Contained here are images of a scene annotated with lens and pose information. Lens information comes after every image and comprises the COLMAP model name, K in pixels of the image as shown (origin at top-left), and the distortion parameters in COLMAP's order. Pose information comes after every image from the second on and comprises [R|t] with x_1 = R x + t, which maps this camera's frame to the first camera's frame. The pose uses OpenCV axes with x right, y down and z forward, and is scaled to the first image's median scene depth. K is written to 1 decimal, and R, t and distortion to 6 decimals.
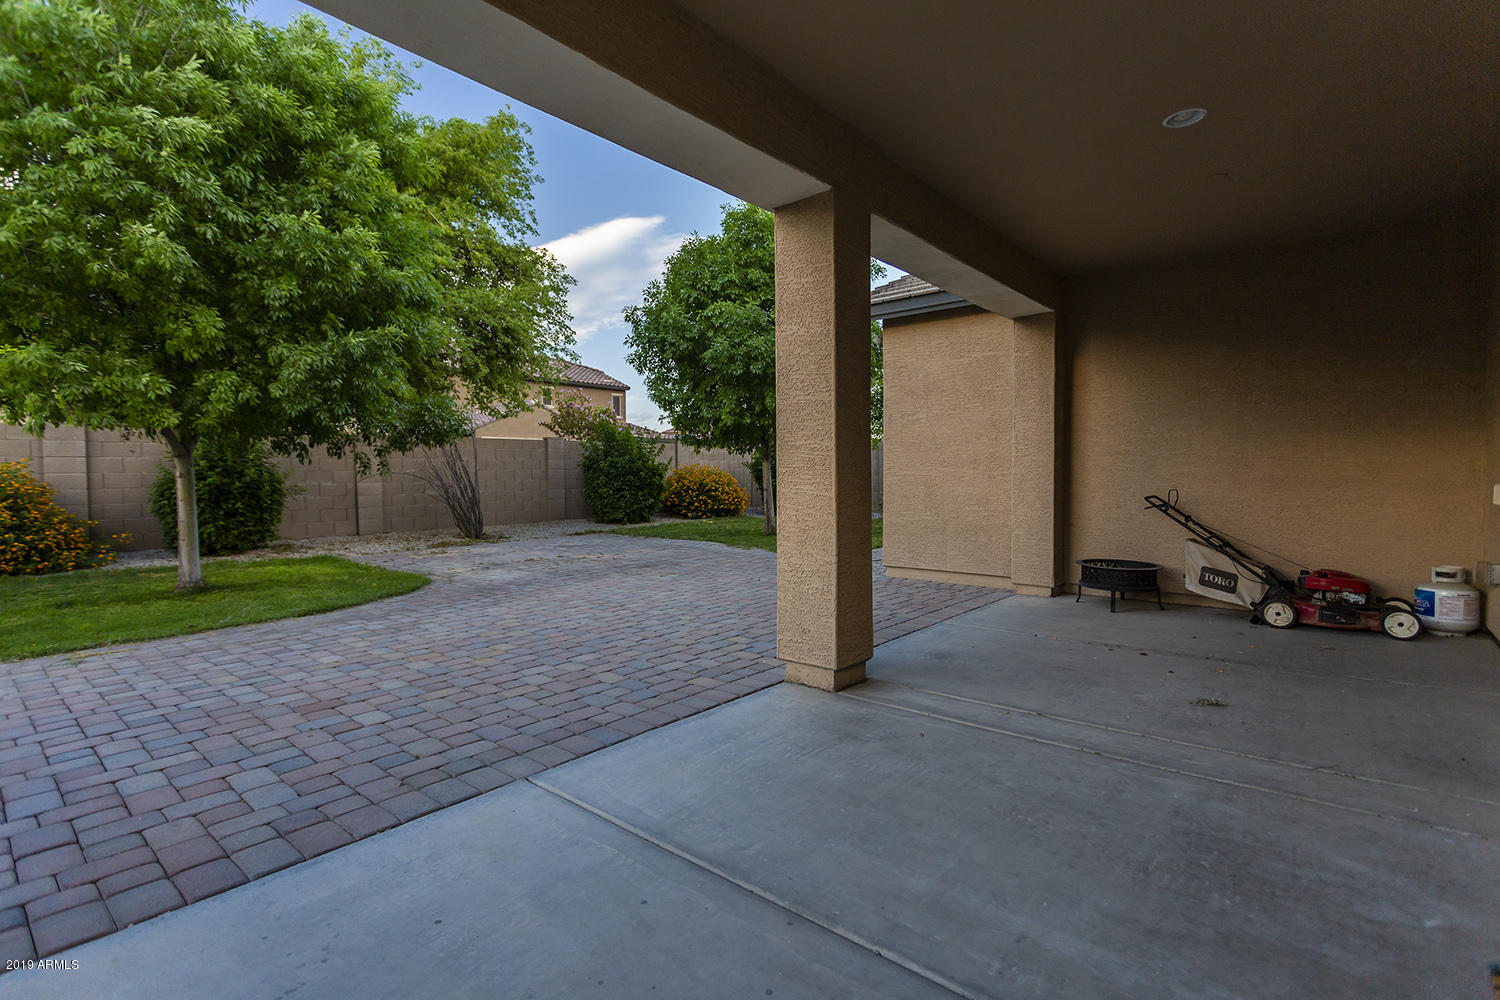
lens RADIAL K [[704.4, 0, 753.4], [0, 704.4, 504.2], [0, 0, 1]] dist [0.006579, 0.000500]
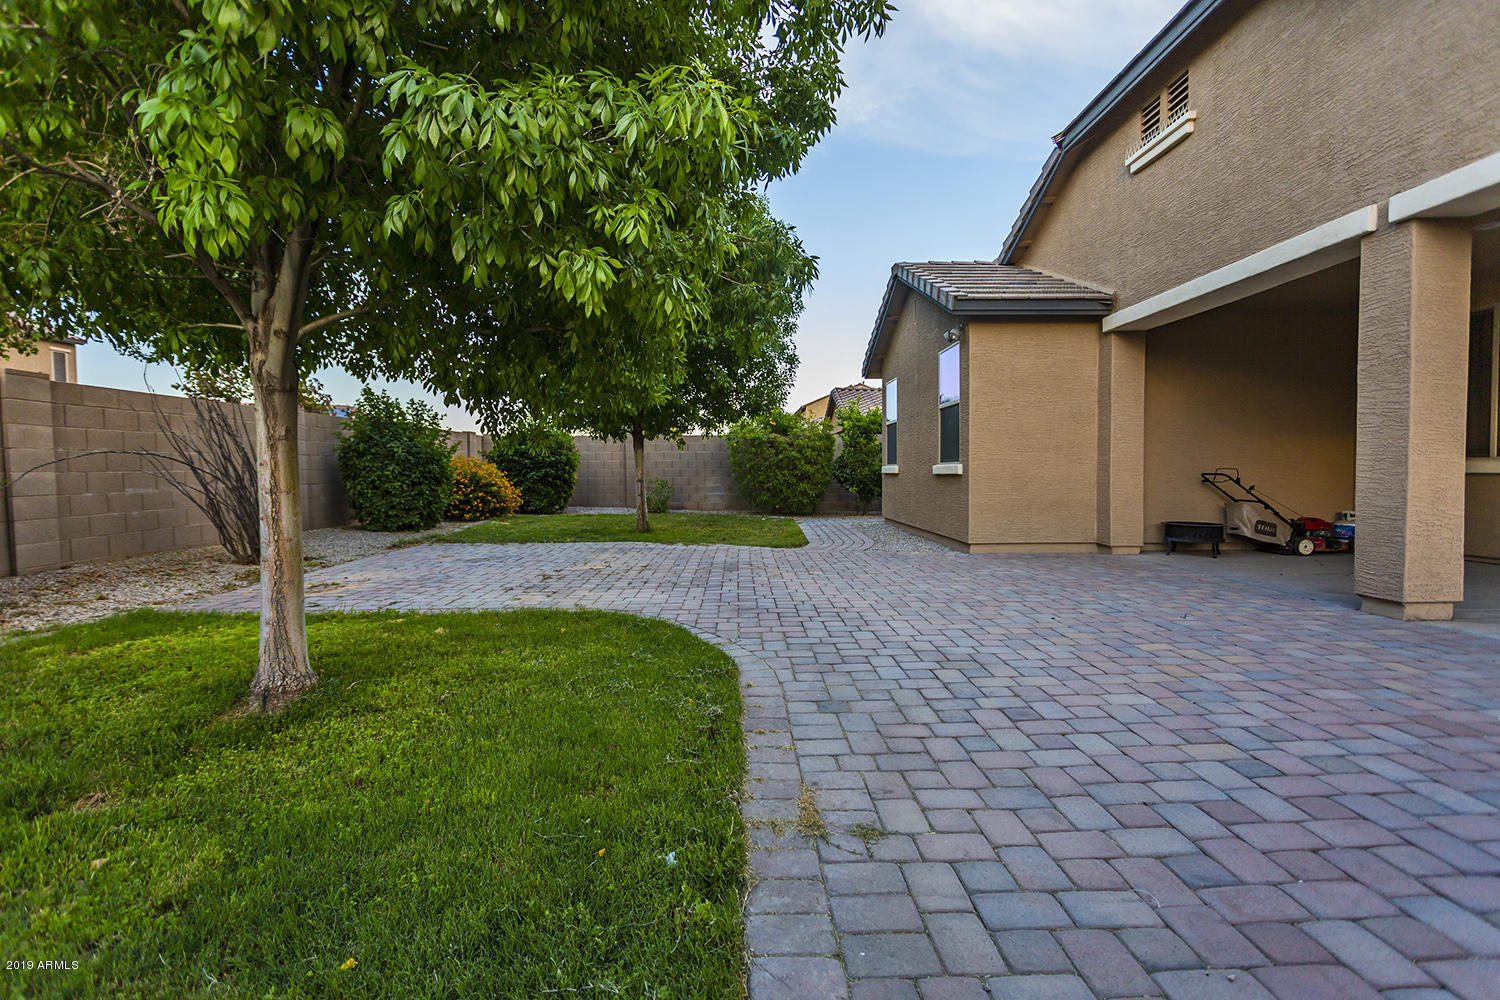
lens RADIAL K [[704.4, 0, 750.5], [0, 704.4, 494.6], [0, 0, 1]] dist [0.006579, 0.000500]
pose [[0.747581, -0.021143, 0.663835, -0.860863], [0.030417, 0.999534, -0.002419, 0.005406], [-0.663474, 0.022000, 0.747876, 0.464569]]
